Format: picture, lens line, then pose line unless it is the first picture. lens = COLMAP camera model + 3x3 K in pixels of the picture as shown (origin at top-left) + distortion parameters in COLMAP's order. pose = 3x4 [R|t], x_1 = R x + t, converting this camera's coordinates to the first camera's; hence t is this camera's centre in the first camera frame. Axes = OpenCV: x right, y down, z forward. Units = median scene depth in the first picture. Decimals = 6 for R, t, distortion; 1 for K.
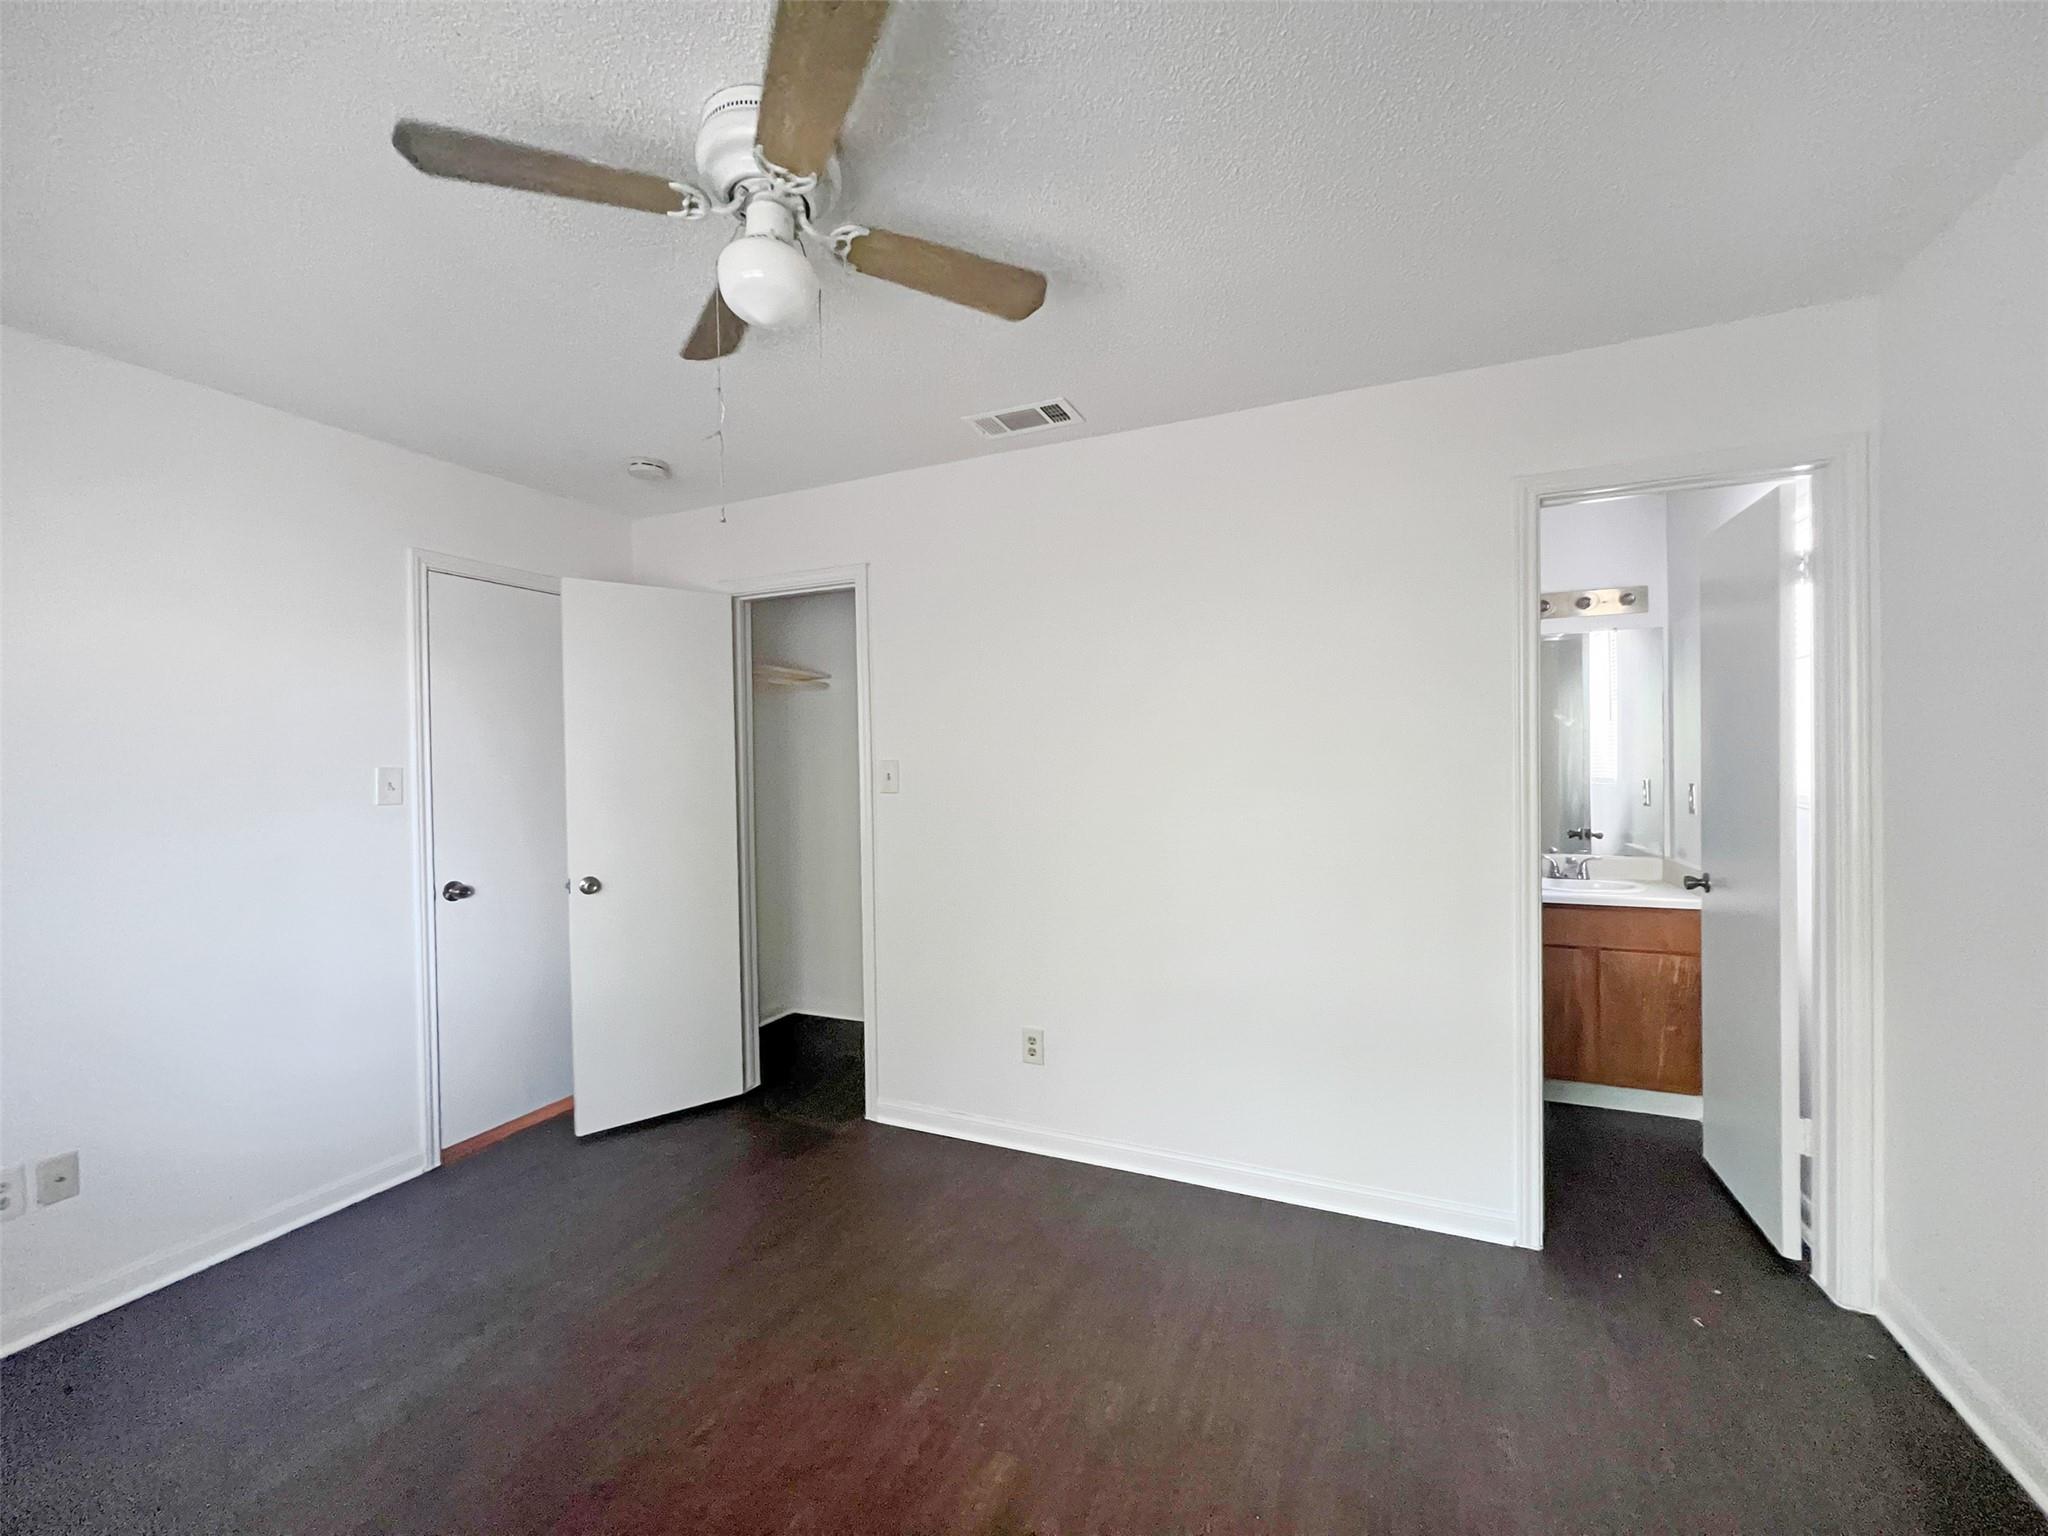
lens RADIAL K [[834.4, 0, 1020.9], [0, 834.4, 759.5], [0, 0, 1]] dist [0.000762, -0.000395]
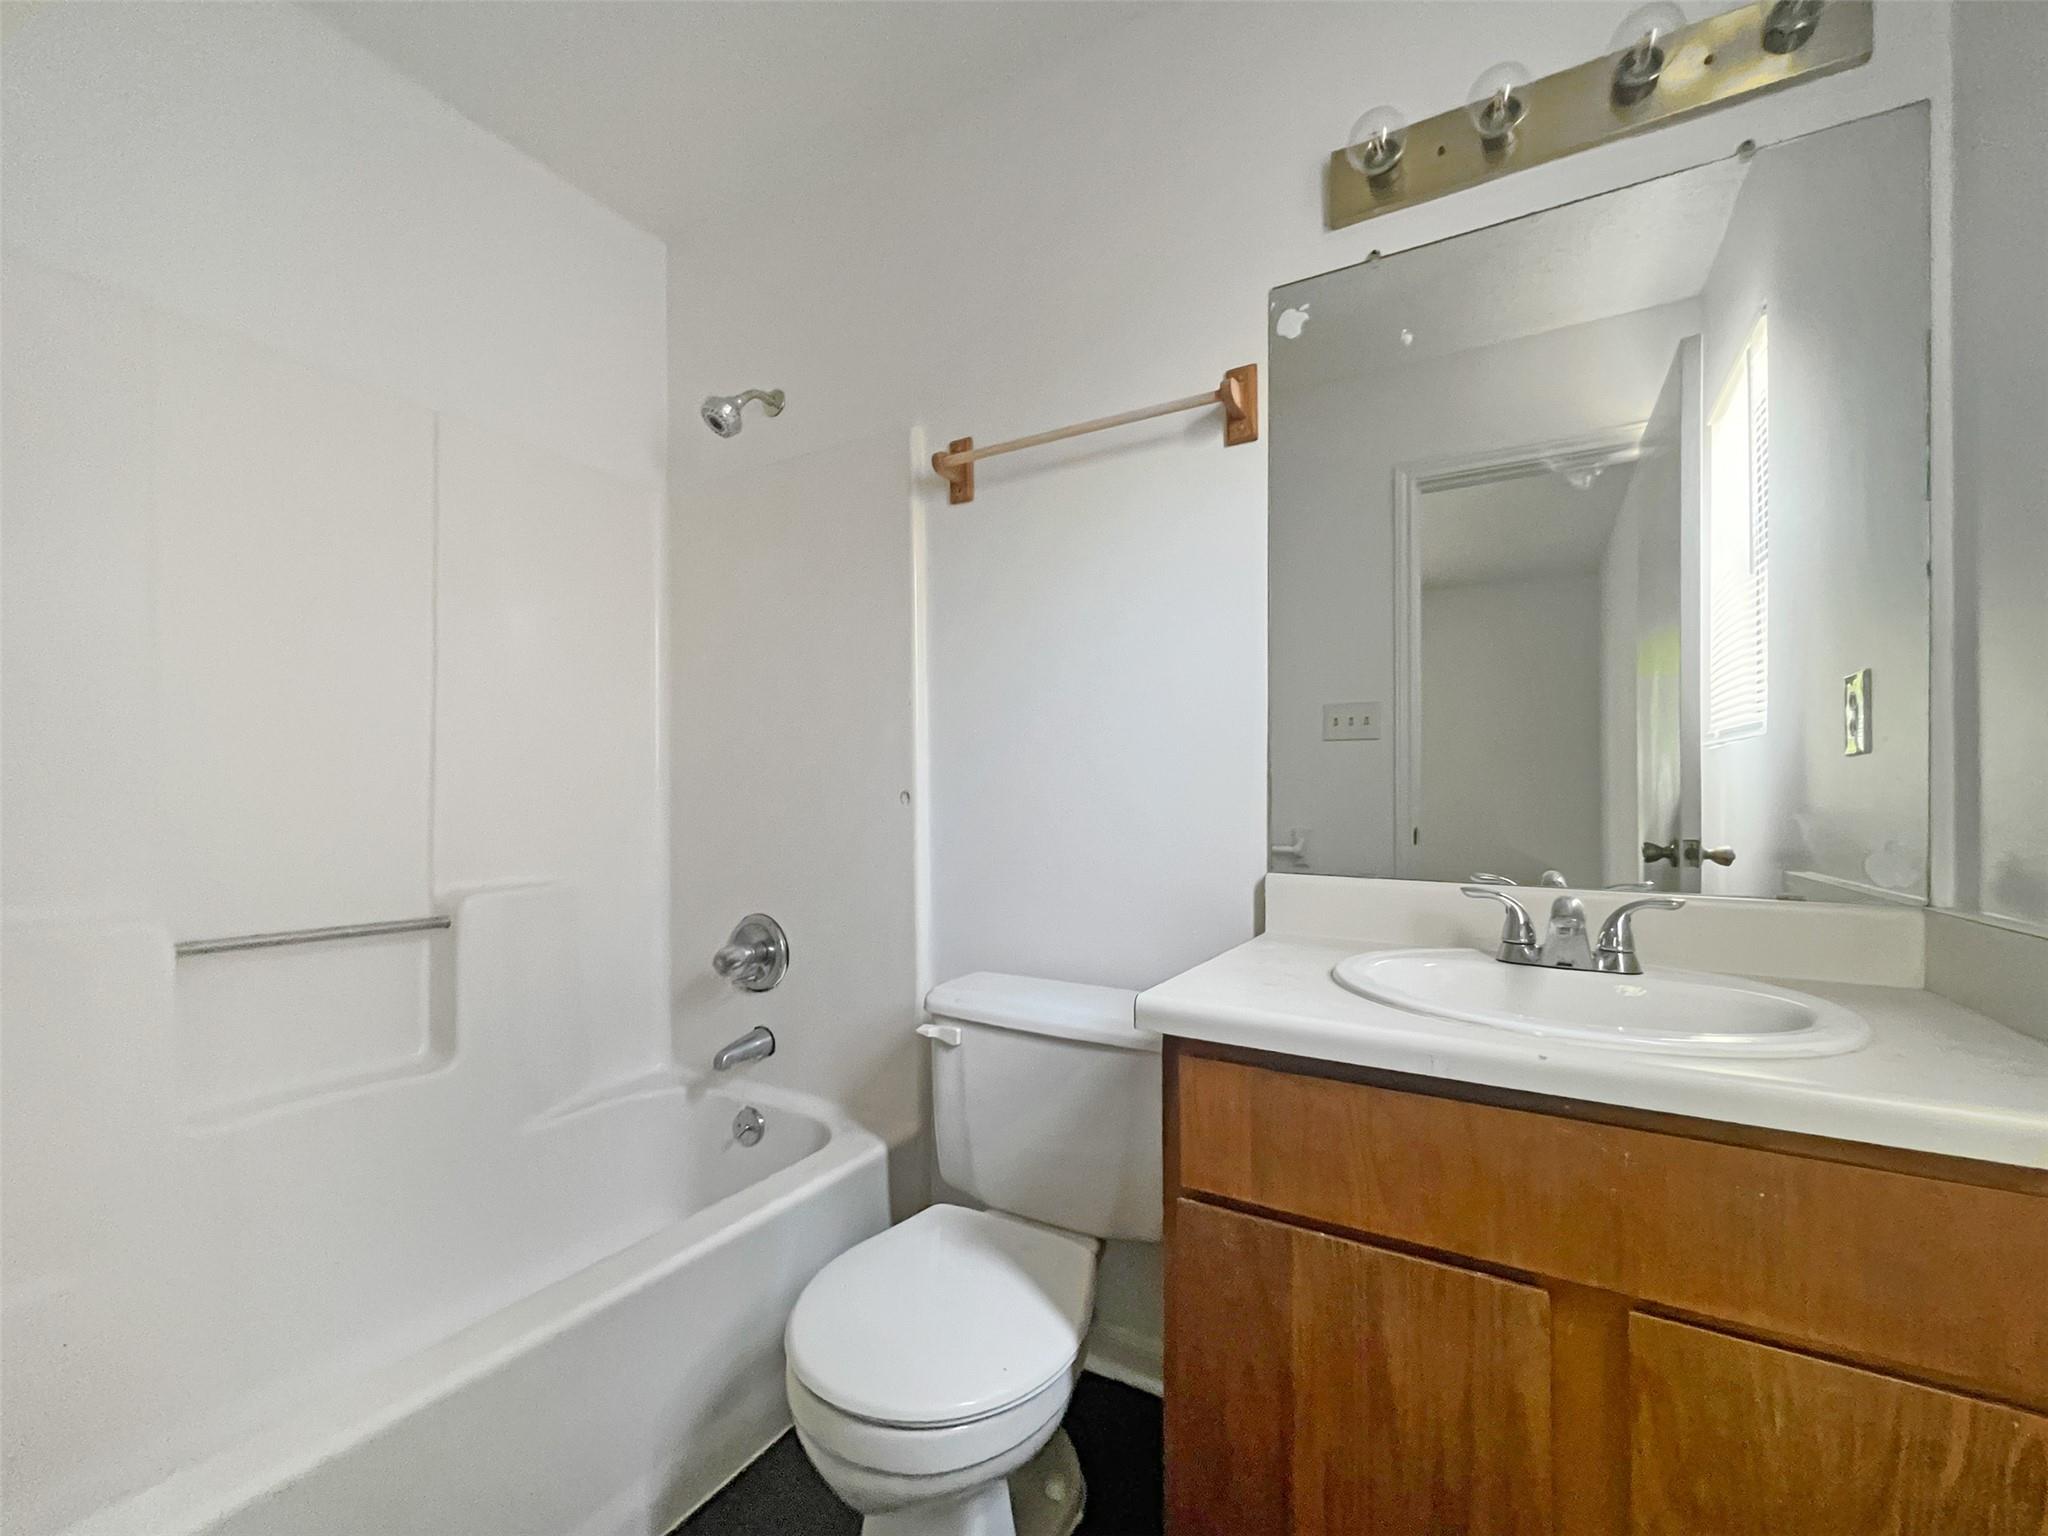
lens RADIAL K [[834.4, 0, 961.0], [0, 834.4, 792.8], [0, 0, 1]] dist [0.000762, -0.000395]
pose [[0.986084, 0.007333, -0.166085, 0.484563], [-0.007774, 0.999968, -0.002004, 0.080042], [0.166064, 0.003268, 0.986109, 0.656295]]
